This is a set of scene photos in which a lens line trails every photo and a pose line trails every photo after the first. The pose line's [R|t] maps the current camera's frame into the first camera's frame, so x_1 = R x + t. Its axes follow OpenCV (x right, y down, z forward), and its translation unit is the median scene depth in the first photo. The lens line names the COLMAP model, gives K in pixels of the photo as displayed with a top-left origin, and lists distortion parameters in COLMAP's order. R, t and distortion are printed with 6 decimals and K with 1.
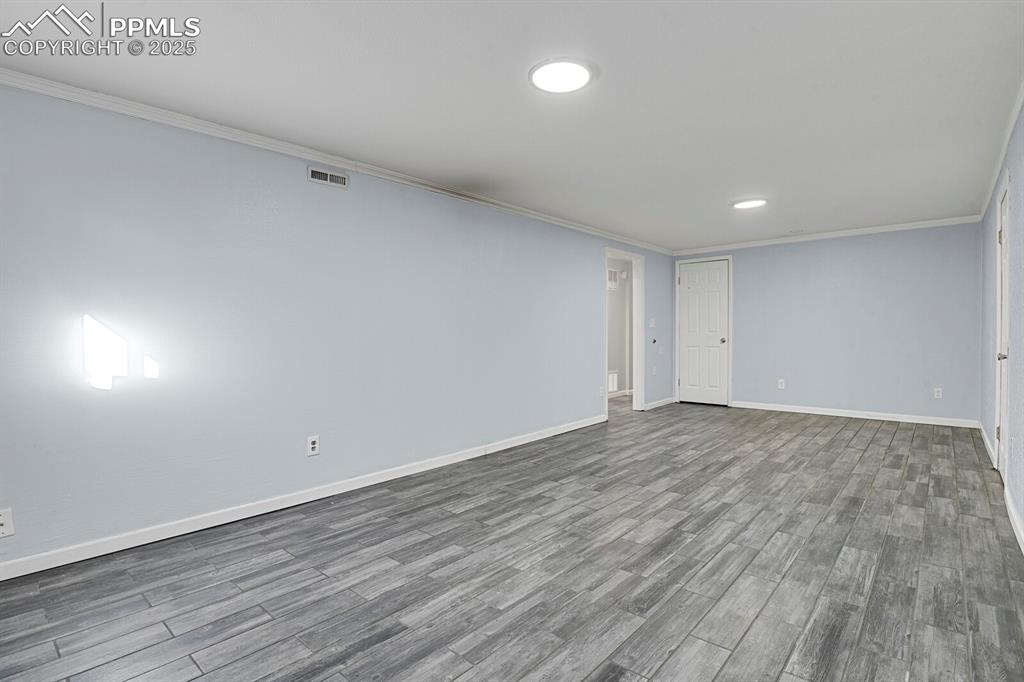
lens RADIAL K [[502.7, 0, 511.6], [0, 502.7, 335.4], [0, 0, 1]] dist [-0.024241, -0.004349]
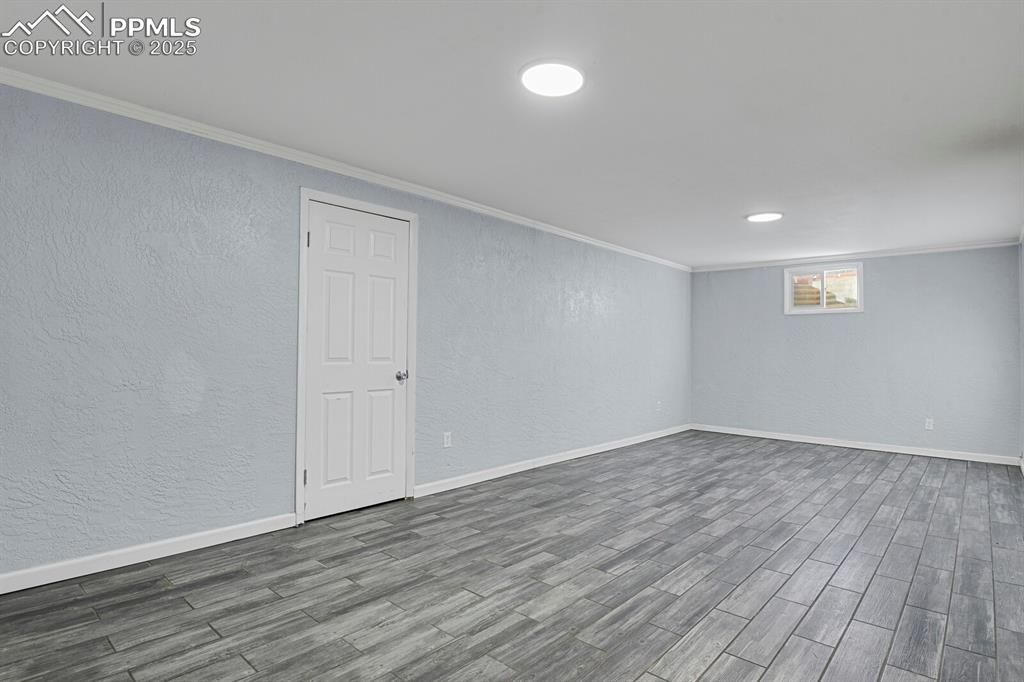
lens RADIAL K [[520.6, 0, 513.1], [0, 520.6, 338.5], [0, 0, 1]] dist [-0.037341, -0.000007]
pose [[-0.999877, -0.002531, 0.015505, 0.780708], [-0.002766, 0.999882, -0.015102, -0.025424], [-0.015465, -0.015143, -0.999766, 2.296097]]
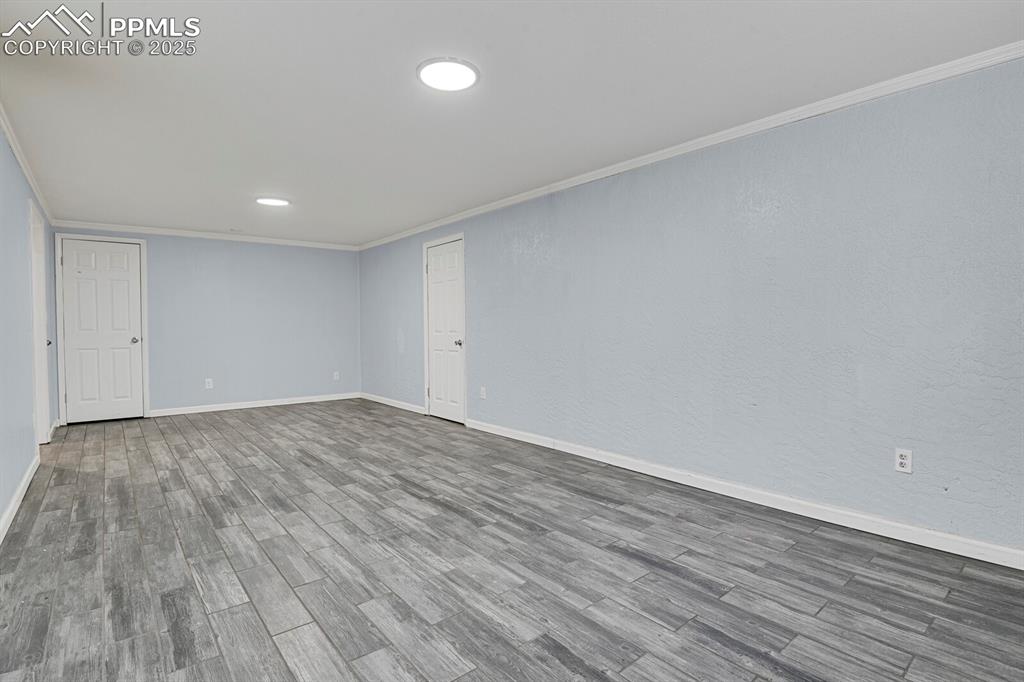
lens RADIAL K [[502.7, 0, 527.5], [0, 502.7, 333.6], [0, 0, 1]] dist [-0.024241, -0.004349]
pose [[0.135300, -0.006218, 0.990785, -0.713763], [0.012154, 0.999915, 0.004616, 0.007671], [-0.990730, 0.011417, 0.135364, 0.558793]]
